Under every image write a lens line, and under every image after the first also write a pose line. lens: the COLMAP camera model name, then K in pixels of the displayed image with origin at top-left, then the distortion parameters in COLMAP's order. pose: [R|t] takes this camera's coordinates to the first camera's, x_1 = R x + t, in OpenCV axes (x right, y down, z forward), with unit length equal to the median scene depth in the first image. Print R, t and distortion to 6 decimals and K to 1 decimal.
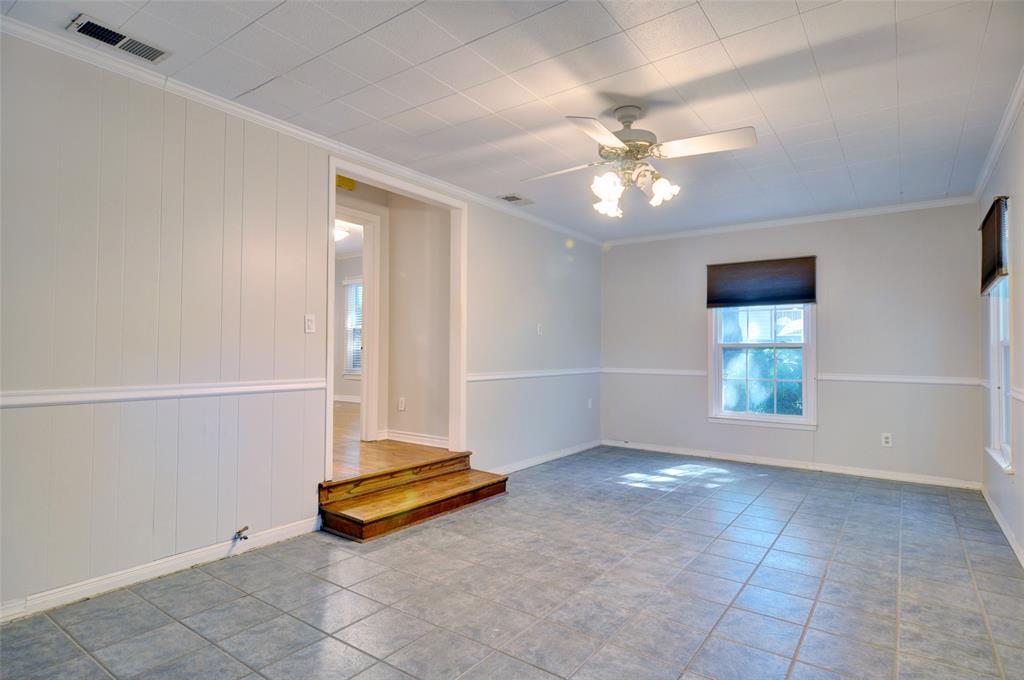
lens RADIAL K [[539.8, 0, 512.0], [0, 539.8, 340.0], [0, 0, 1]] dist [0.007918, -0.002500]
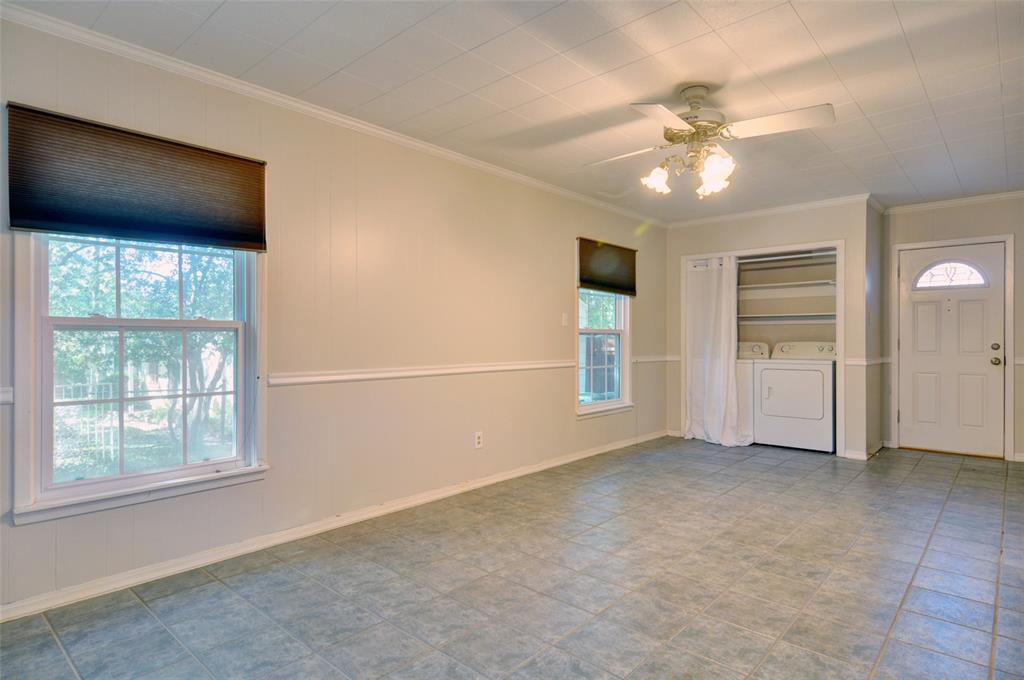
lens RADIAL K [[539.8, 0, 512.0], [0, 539.8, 340.0], [0, 0, 1]] dist [0.007918, -0.002500]
pose [[-0.993362, -0.004824, 0.114927, 0.430931], [-0.007478, 0.999715, -0.022672, 0.047892], [-0.114785, -0.023381, -0.993115, 2.026096]]
